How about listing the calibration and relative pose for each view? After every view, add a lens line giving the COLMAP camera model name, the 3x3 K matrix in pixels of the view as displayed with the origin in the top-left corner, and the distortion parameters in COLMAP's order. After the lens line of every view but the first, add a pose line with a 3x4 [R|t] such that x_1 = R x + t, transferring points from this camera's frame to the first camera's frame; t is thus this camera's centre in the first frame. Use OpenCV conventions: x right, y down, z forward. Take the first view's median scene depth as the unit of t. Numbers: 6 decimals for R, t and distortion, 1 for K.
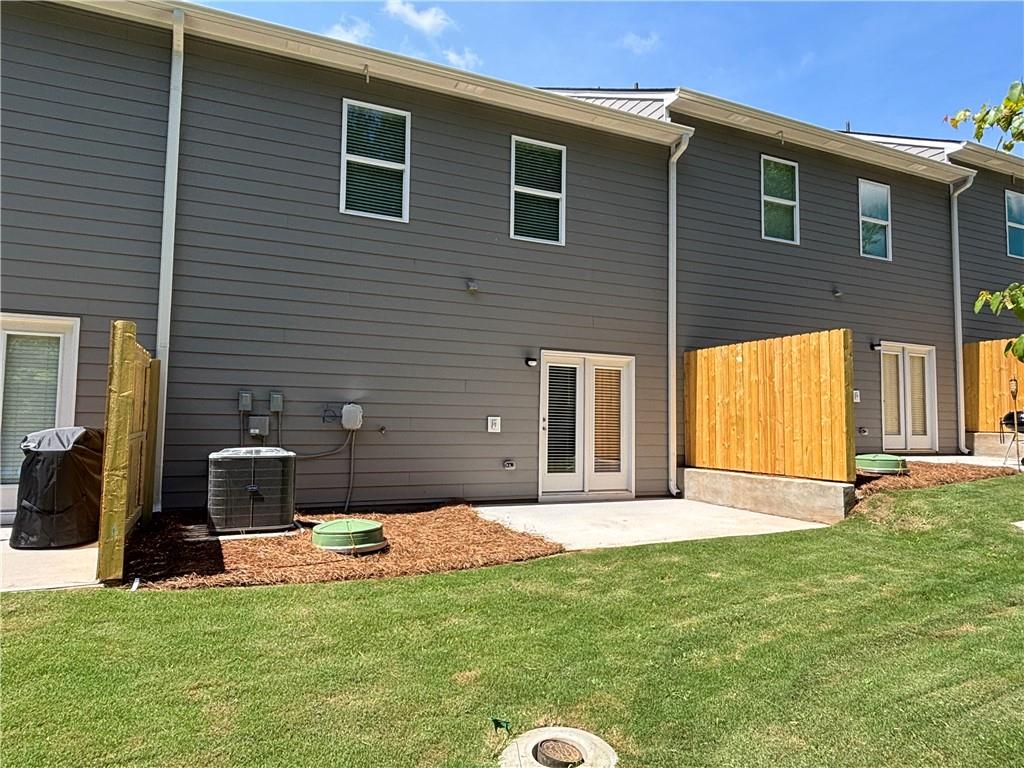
lens RADIAL K [[645.6, 0, 509.0], [0, 645.6, 388.7], [0, 0, 1]] dist [0.006820, -0.012657]
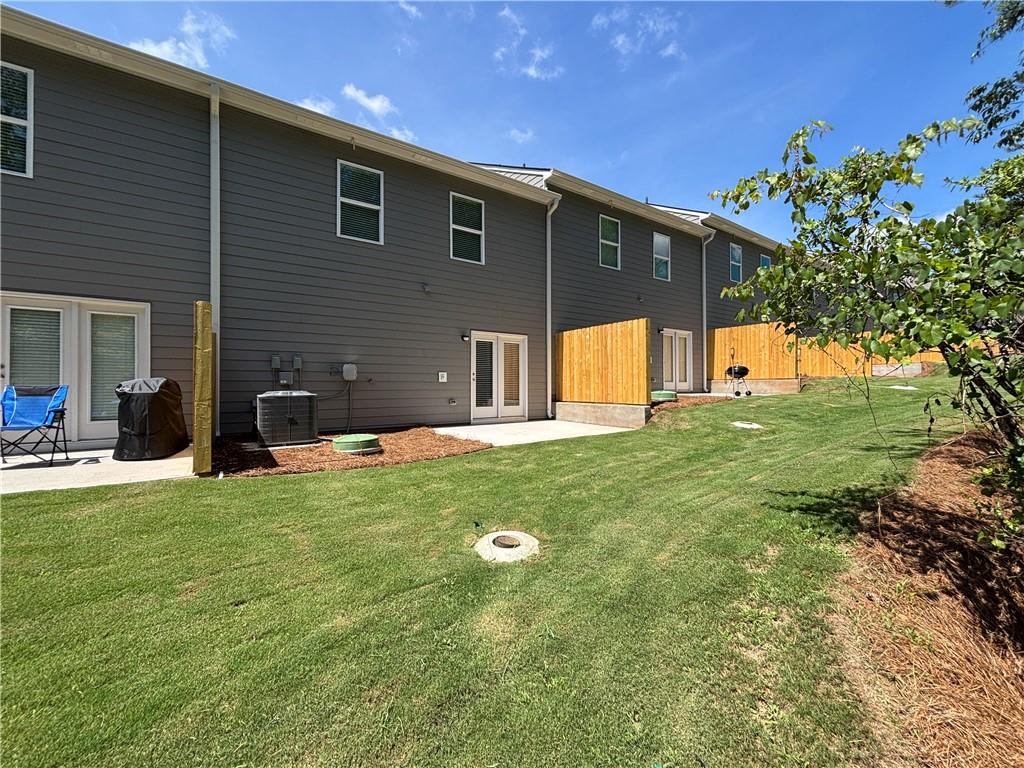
lens RADIAL K [[411.2, 0, 511.6], [0, 411.2, 387.5], [0, 0, 1]] dist [0.006609, -0.002826]
pose [[0.984481, -0.018123, 0.174553, -0.034482], [0.007196, 0.997986, 0.063031, 0.020098], [-0.175344, -0.060797, 0.982628, -0.036033]]
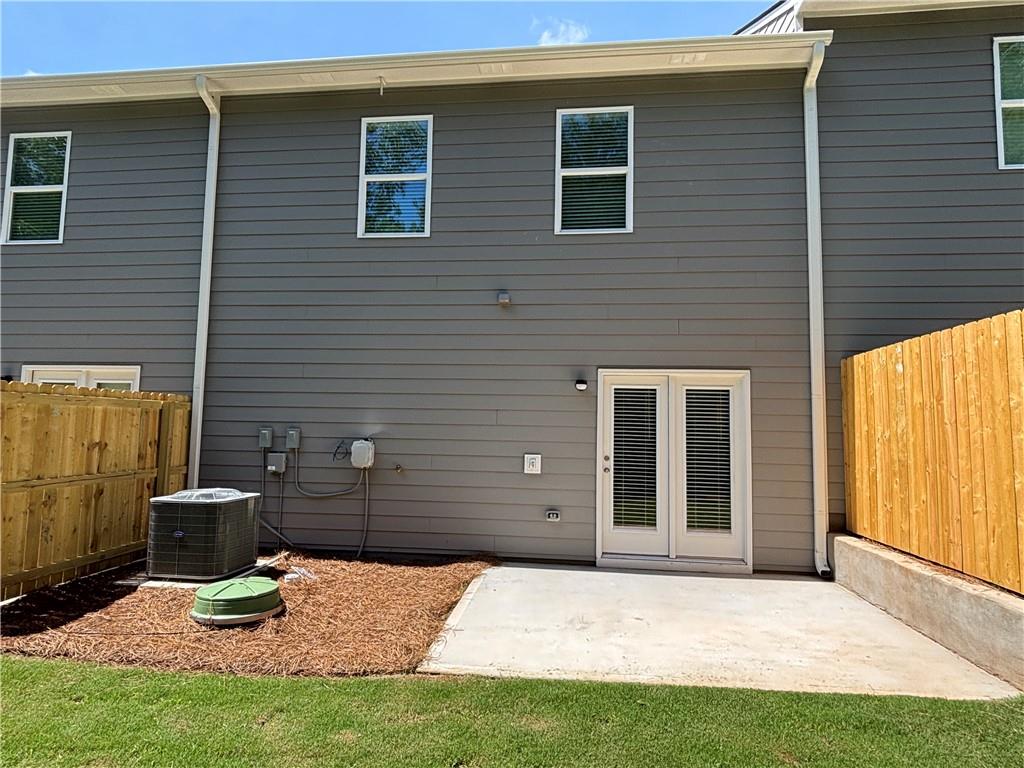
lens RADIAL K [[611.0, 0, 514.0], [0, 611.0, 377.1], [0, 0, 1]] dist [0.003525, -0.007920]
pose [[0.855620, -0.042451, -0.515860, 0.380451], [0.023466, 0.998788, -0.043270, -0.022657], [0.517072, 0.024918, 0.855579, 0.346143]]
